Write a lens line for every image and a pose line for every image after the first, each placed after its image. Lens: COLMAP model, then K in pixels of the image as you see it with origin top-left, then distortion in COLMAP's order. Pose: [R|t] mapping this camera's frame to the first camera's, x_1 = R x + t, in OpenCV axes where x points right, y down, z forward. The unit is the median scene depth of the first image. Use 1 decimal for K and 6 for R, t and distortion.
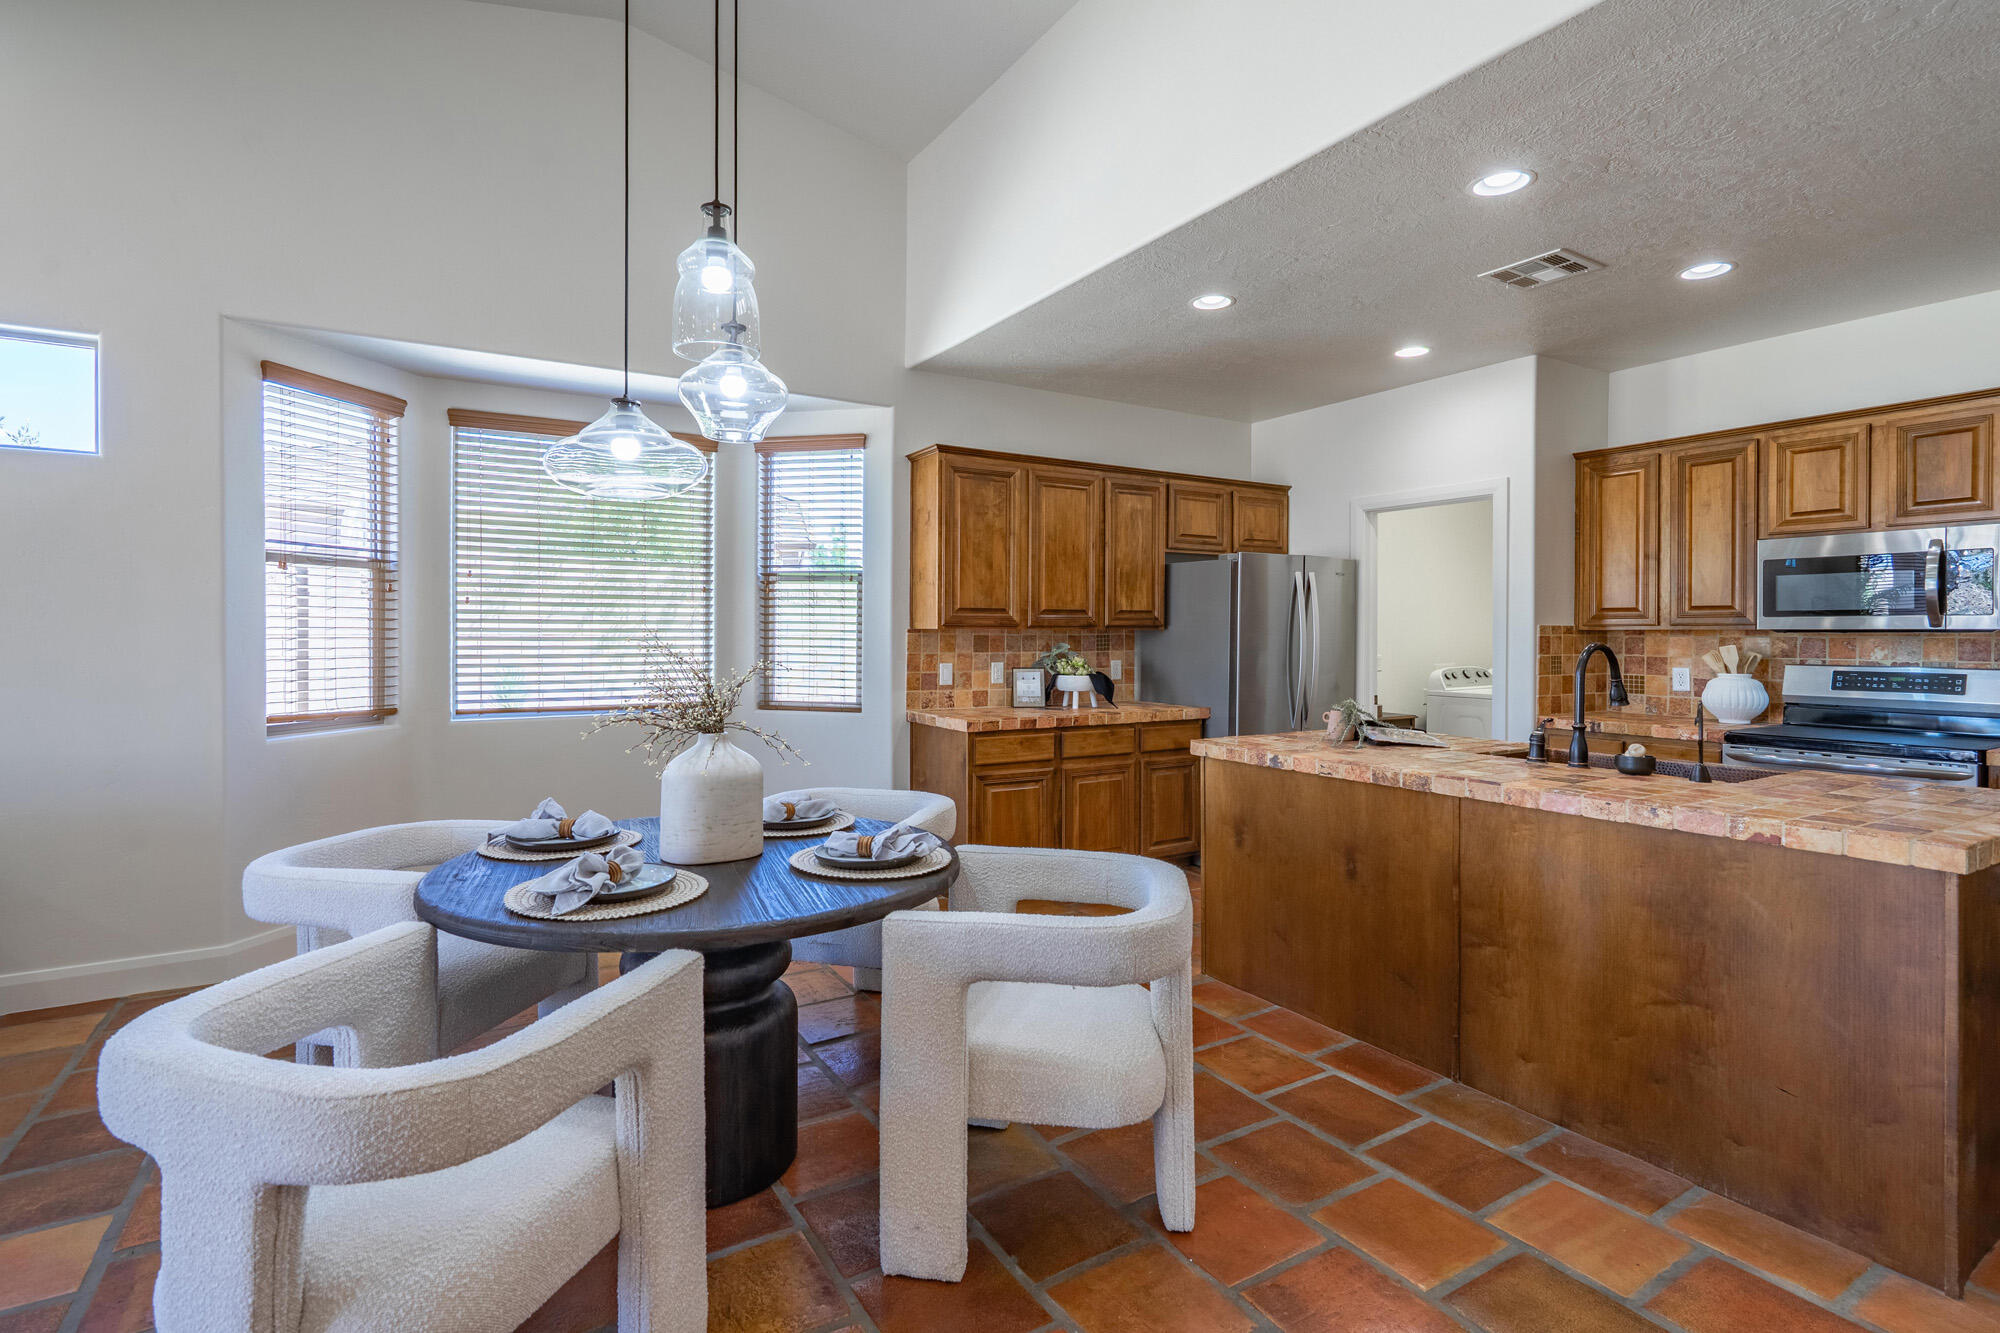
lens RADIAL K [[921.8, 0, 951.4], [0, 921.8, 644.1], [0, 0, 1]] dist [-0.006877, 0.000142]
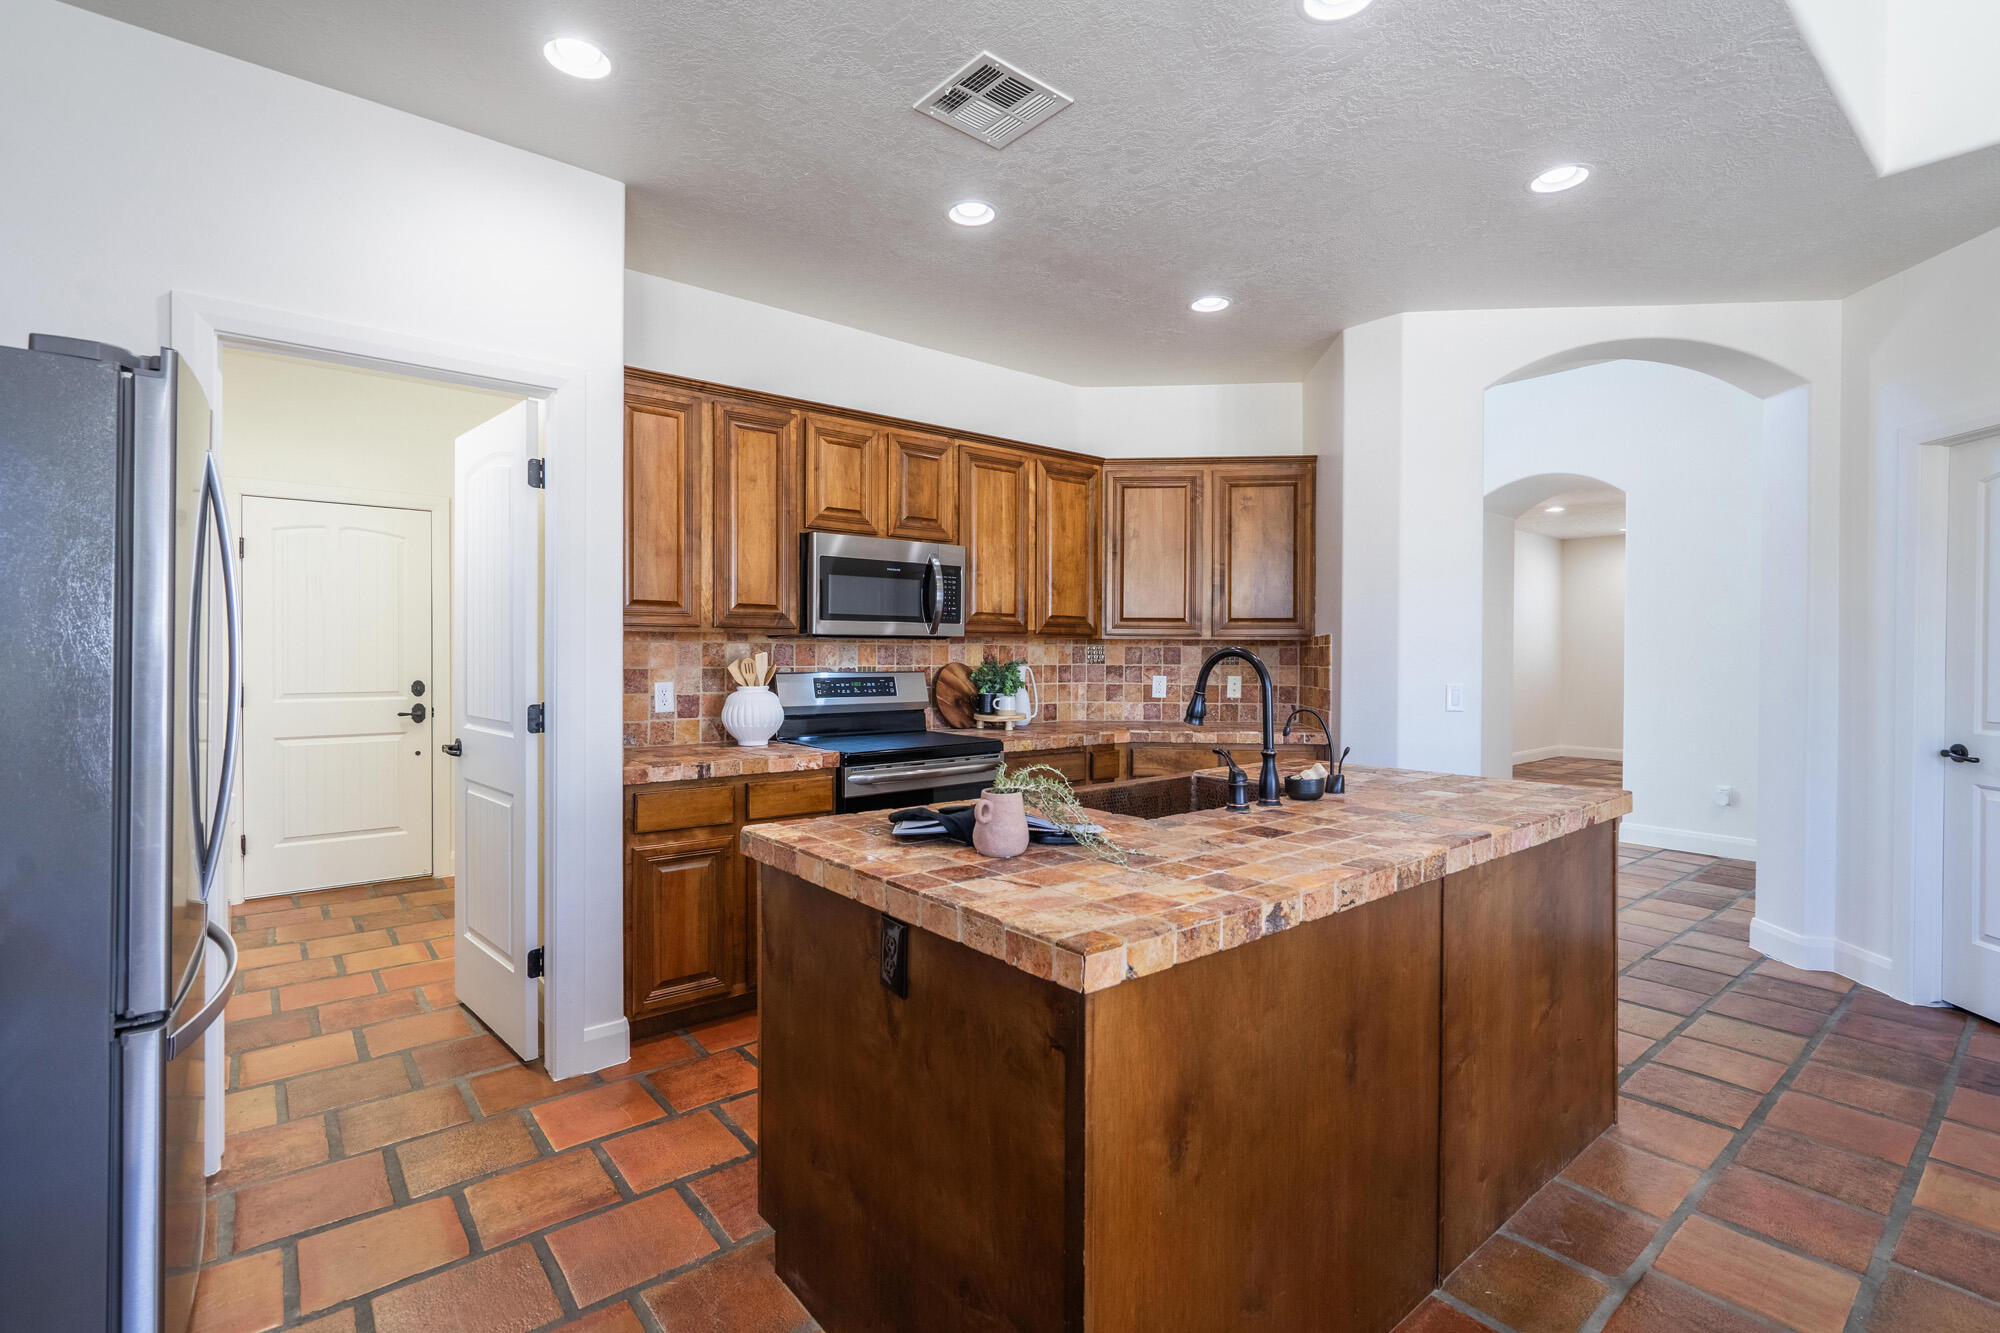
lens RADIAL K [[954.1, 0, 1000.0], [0, 954.1, 666.5], [0, 0, 1]] dist [-0.000227, 0.000818]
pose [[-0.186806, -0.018093, 0.982230, -0.046873], [0.005964, 0.999791, 0.019551, -0.001458], [-0.982379, 0.009510, -0.186659, 0.828368]]
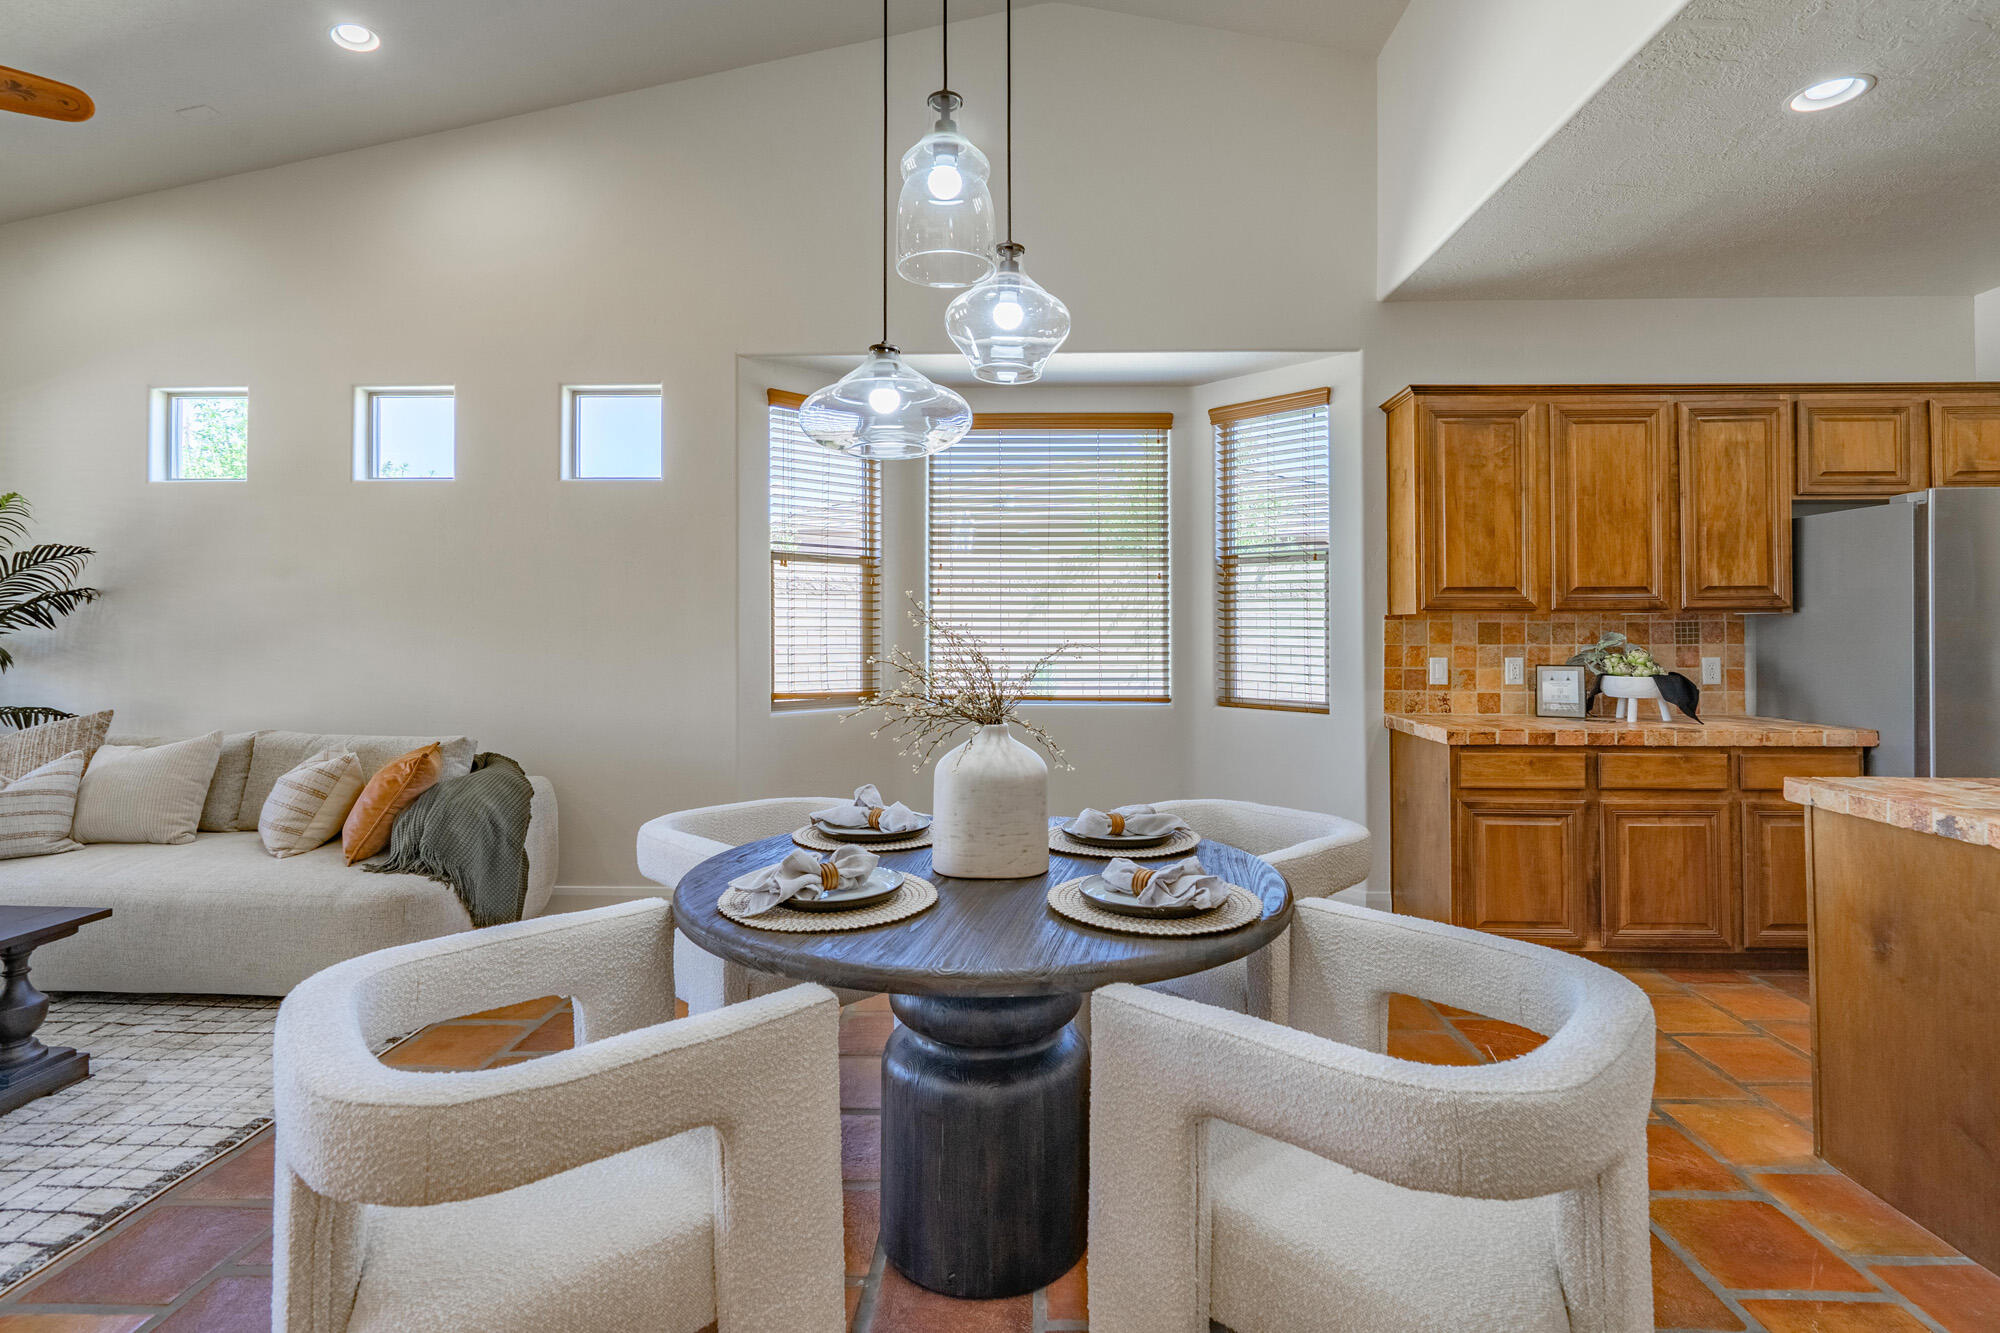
lens RADIAL K [[908.8, 0, 1035.4], [0, 908.8, 618.0], [0, 0, 1]] dist [-0.002091, 0.000658]
pose [[0.858581, -0.009808, -0.512584, 0.104121], [-0.004924, 0.999613, -0.027375, 0.010426], [0.512655, 0.026027, 0.858200, 0.146315]]
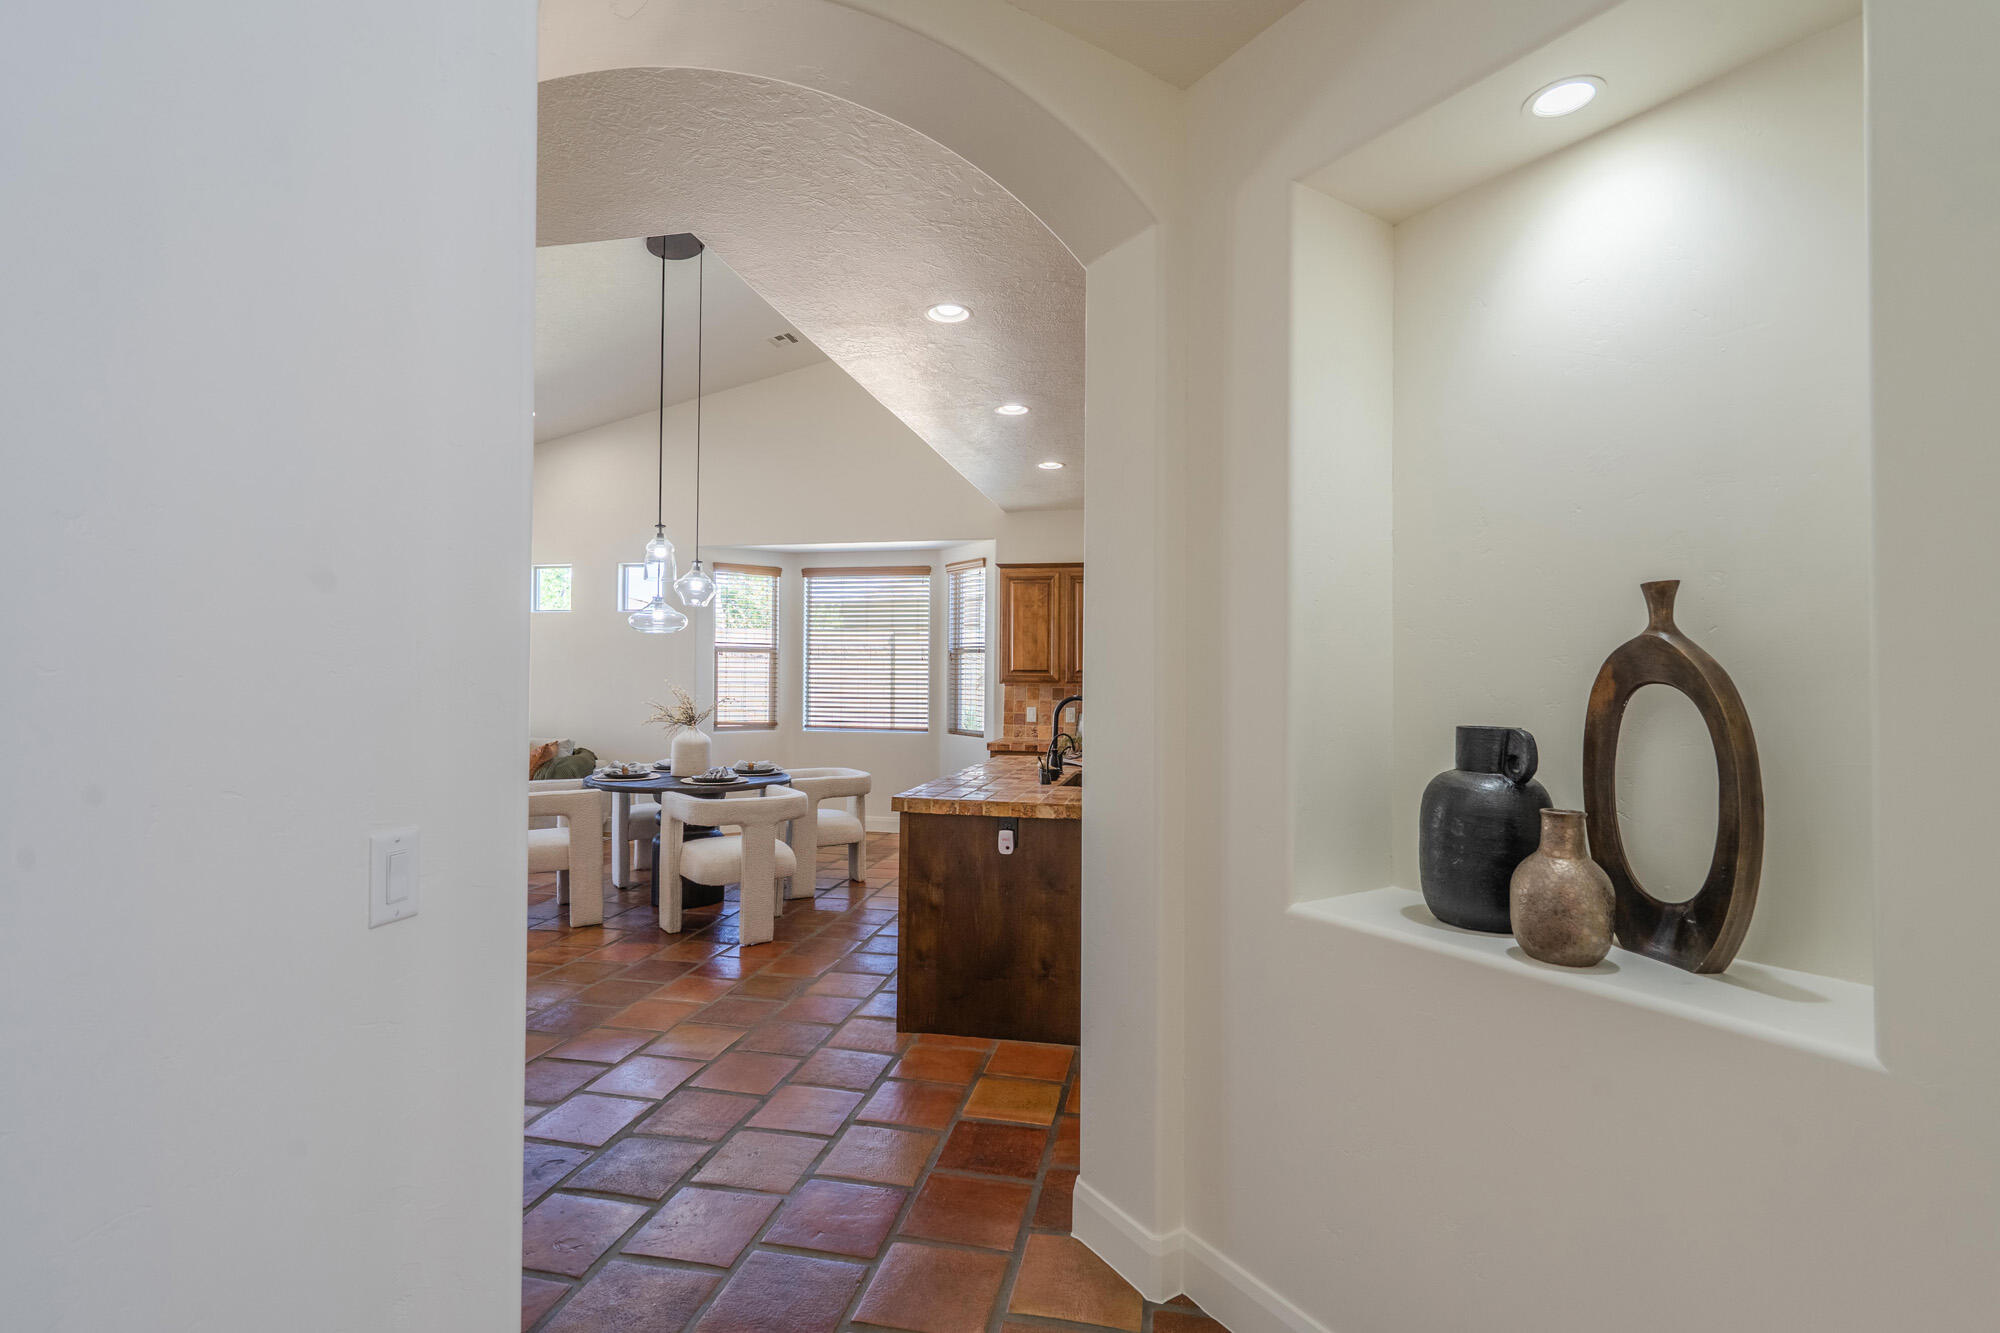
lens RADIAL K [[897.8, 0, 965.1], [0, 897.8, 665.8], [0, 0, 1]] dist [0.000077, 0.000140]
pose [[0.715935, -0.009780, -0.698098, 0.968057], [-0.014053, 0.999497, -0.028415, -0.002854], [0.698025, 0.030153, 0.715438, -0.106503]]
